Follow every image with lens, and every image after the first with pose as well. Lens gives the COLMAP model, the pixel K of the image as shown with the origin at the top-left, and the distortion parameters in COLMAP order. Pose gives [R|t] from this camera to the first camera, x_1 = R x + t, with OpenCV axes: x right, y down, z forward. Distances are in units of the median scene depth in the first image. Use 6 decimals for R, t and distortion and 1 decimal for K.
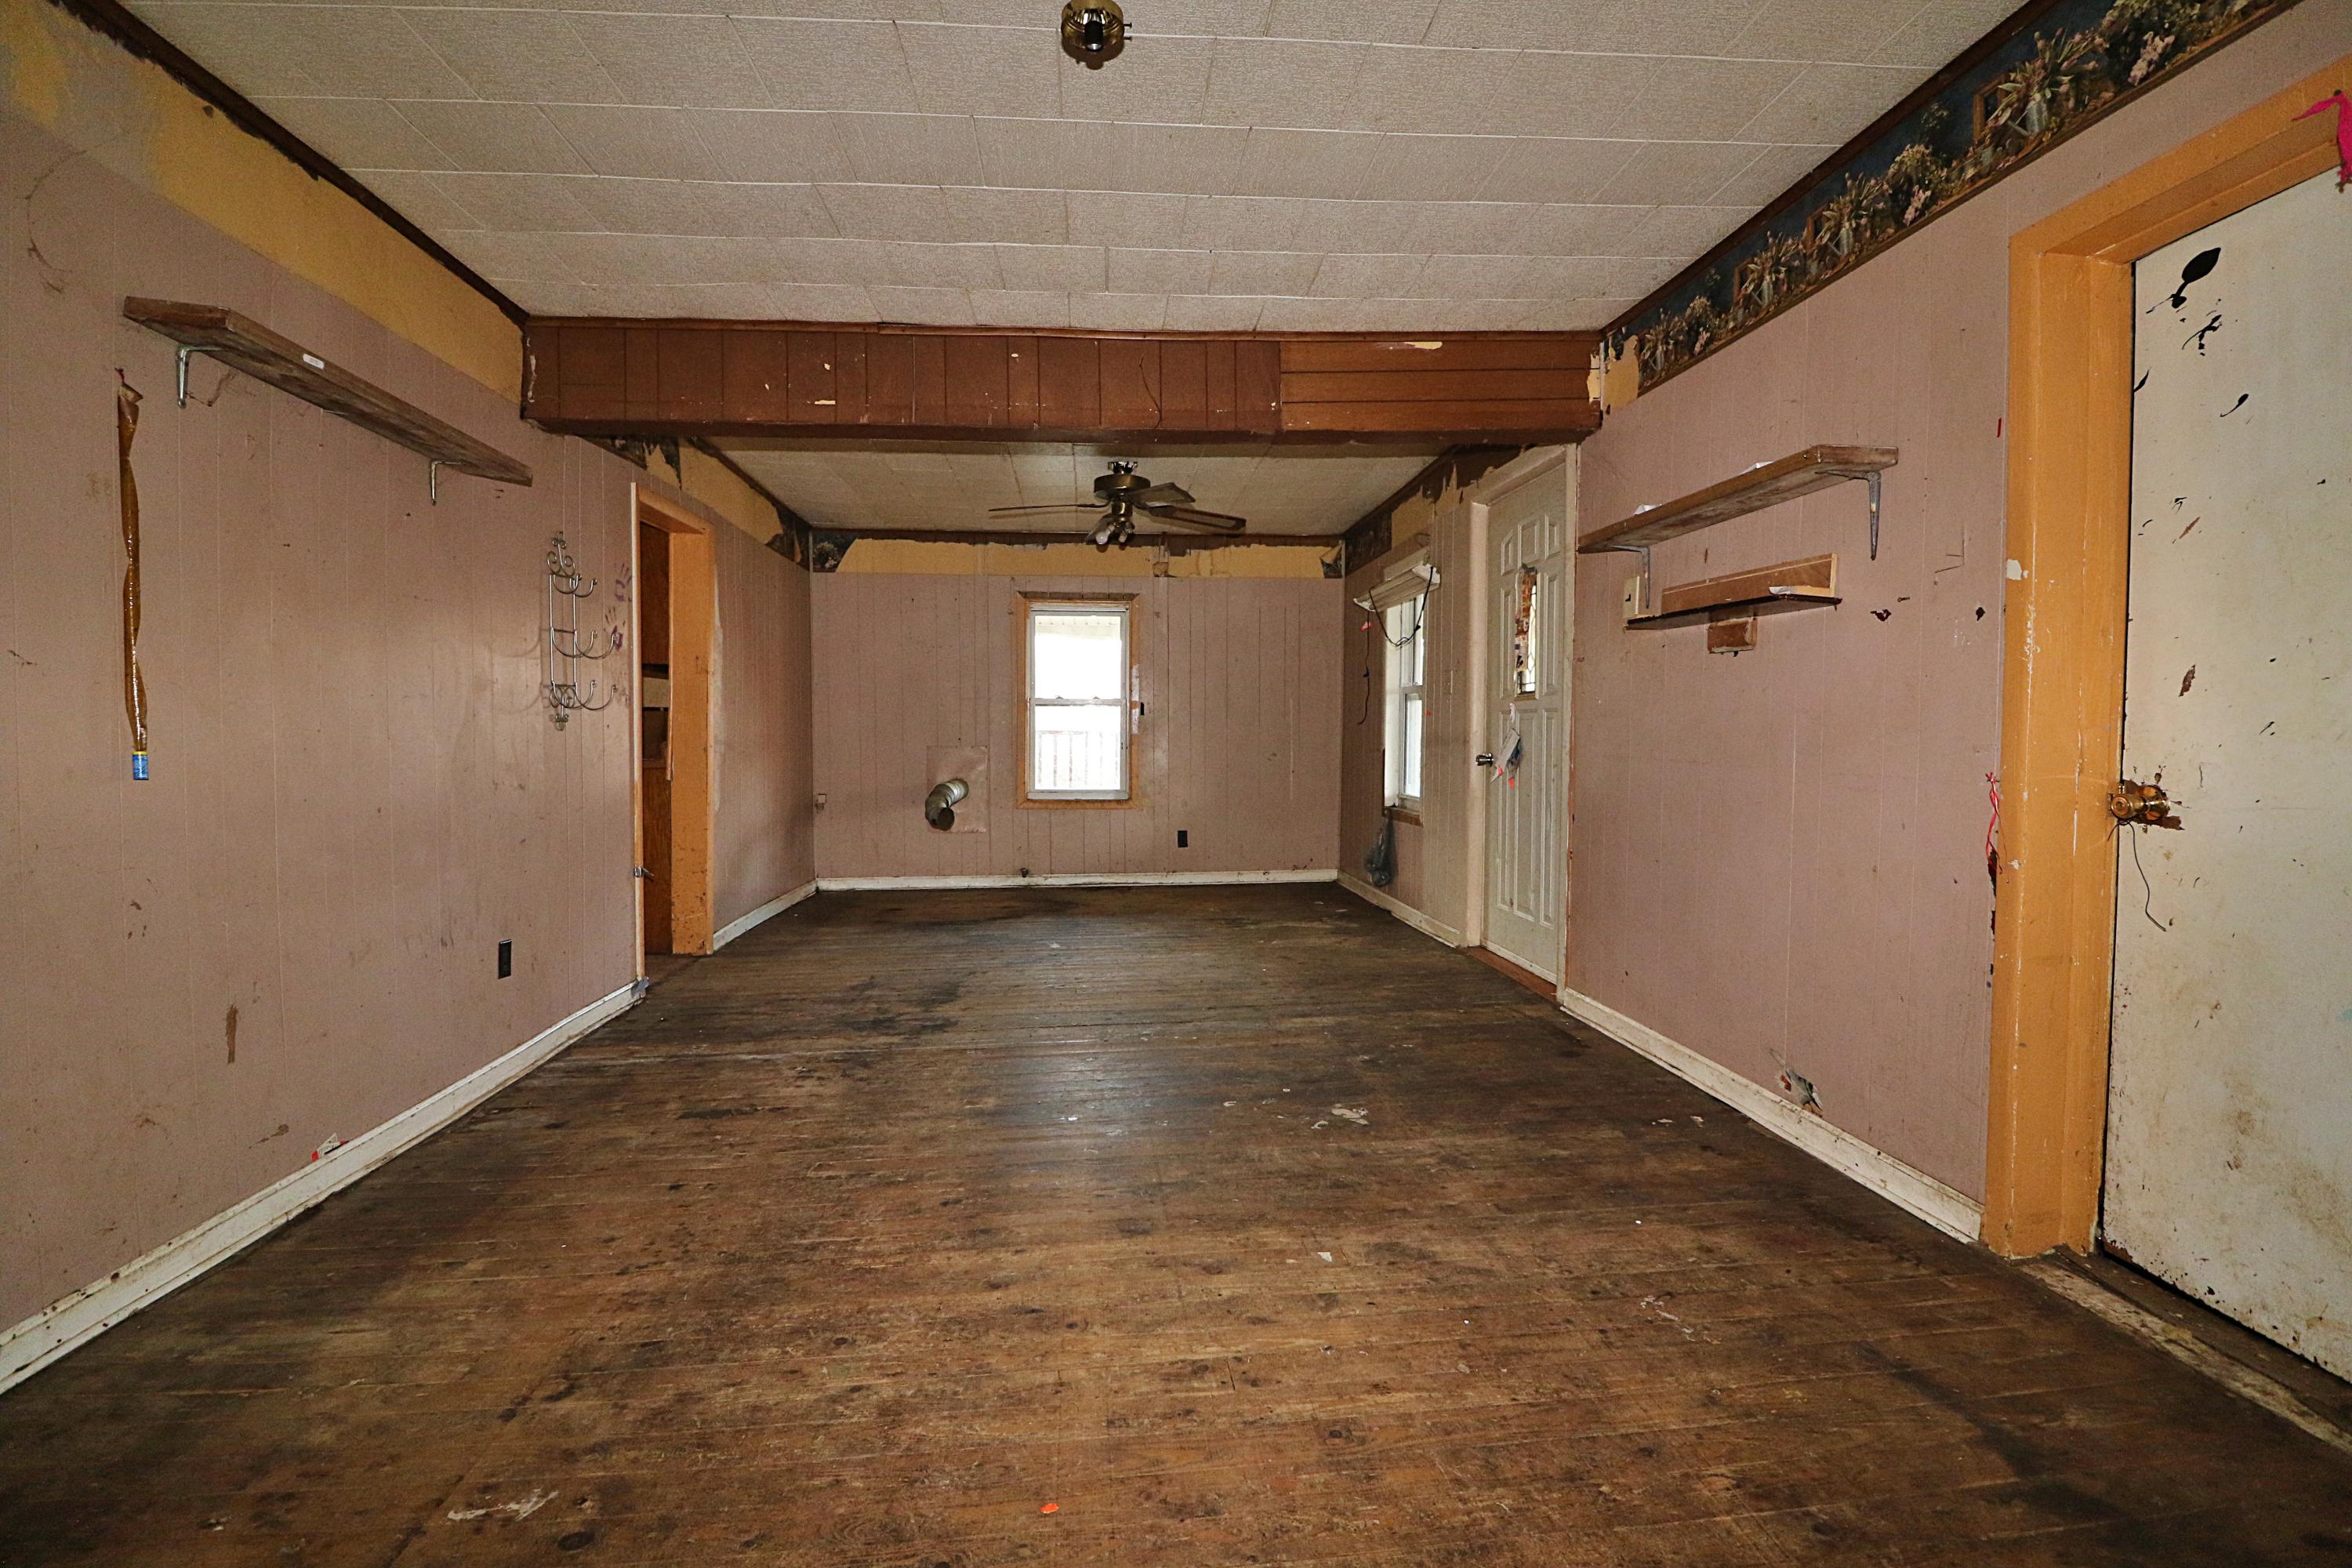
lens RADIAL K [[1074.6, 0, 1180.7], [0, 1074.6, 772.8], [0, 0, 1]] dist [0.000854, -0.012358]
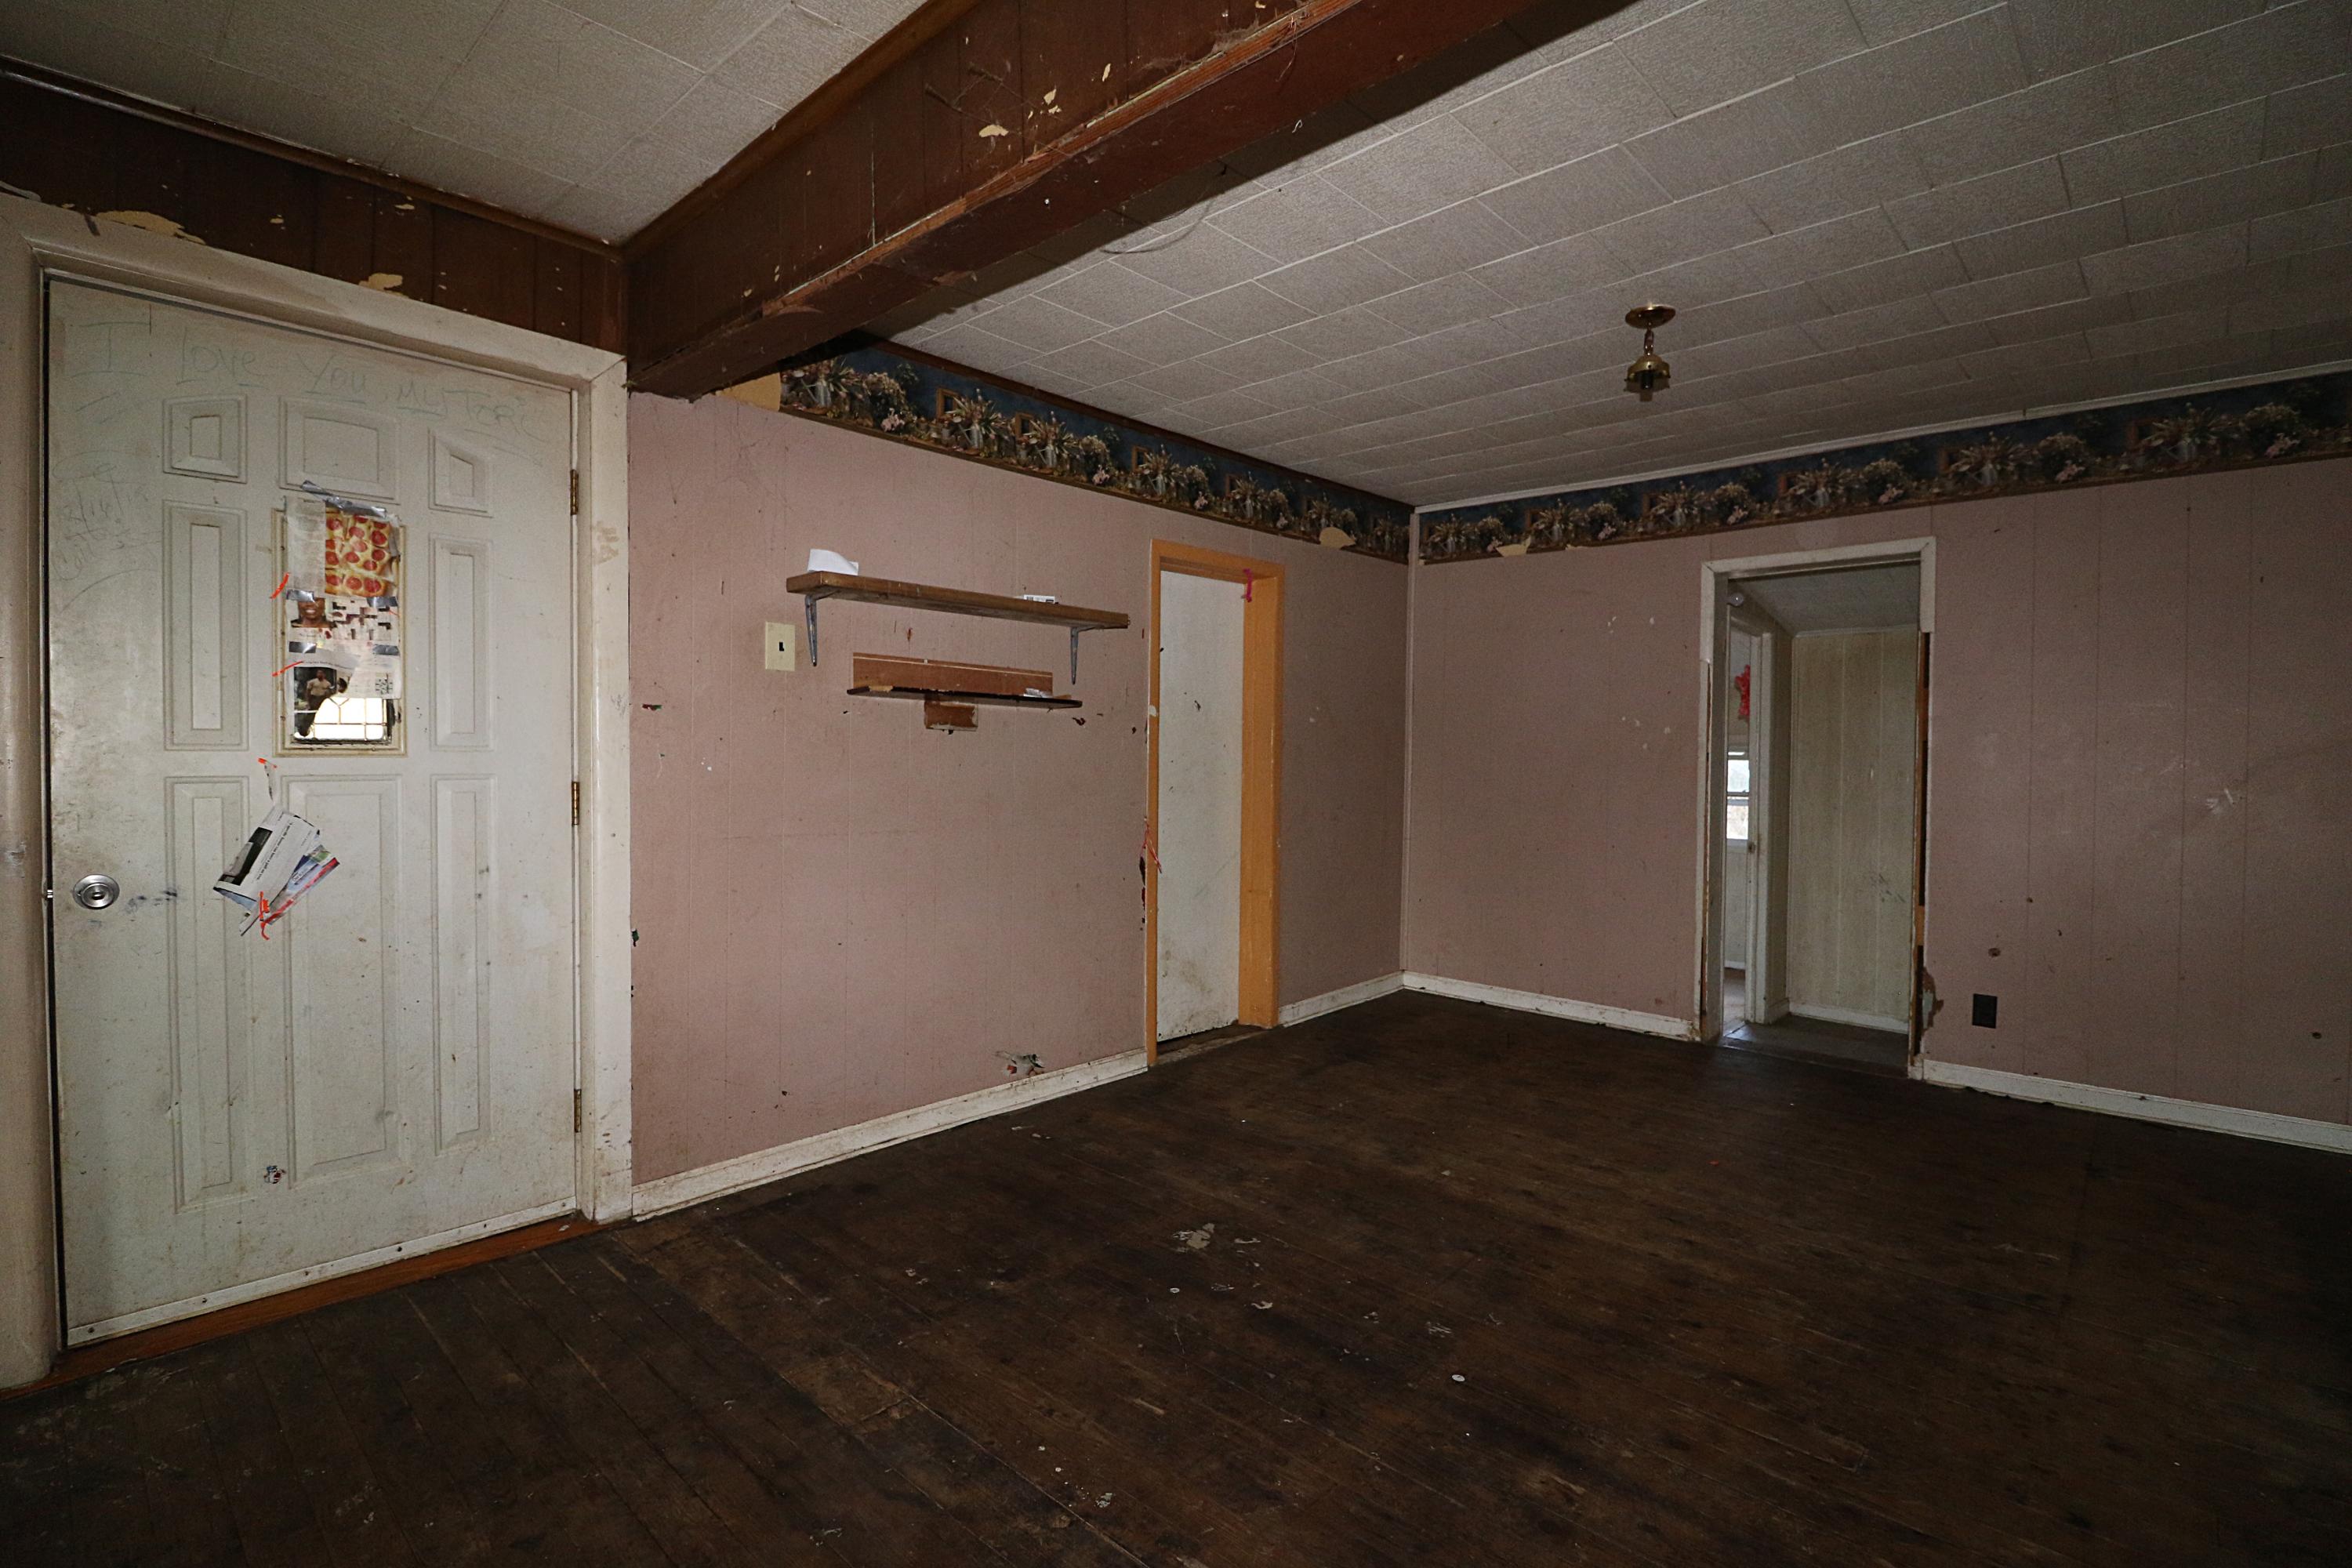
lens RADIAL K [[1074.6, 0, 1180.7], [0, 1074.6, 772.8], [0, 0, 1]] dist [0.000854, -0.012358]
pose [[-0.667220, -0.017943, 0.744645, -0.567276], [0.021057, 0.998856, 0.042936, -0.127986], [-0.744563, 0.044328, -0.666079, 1.809499]]
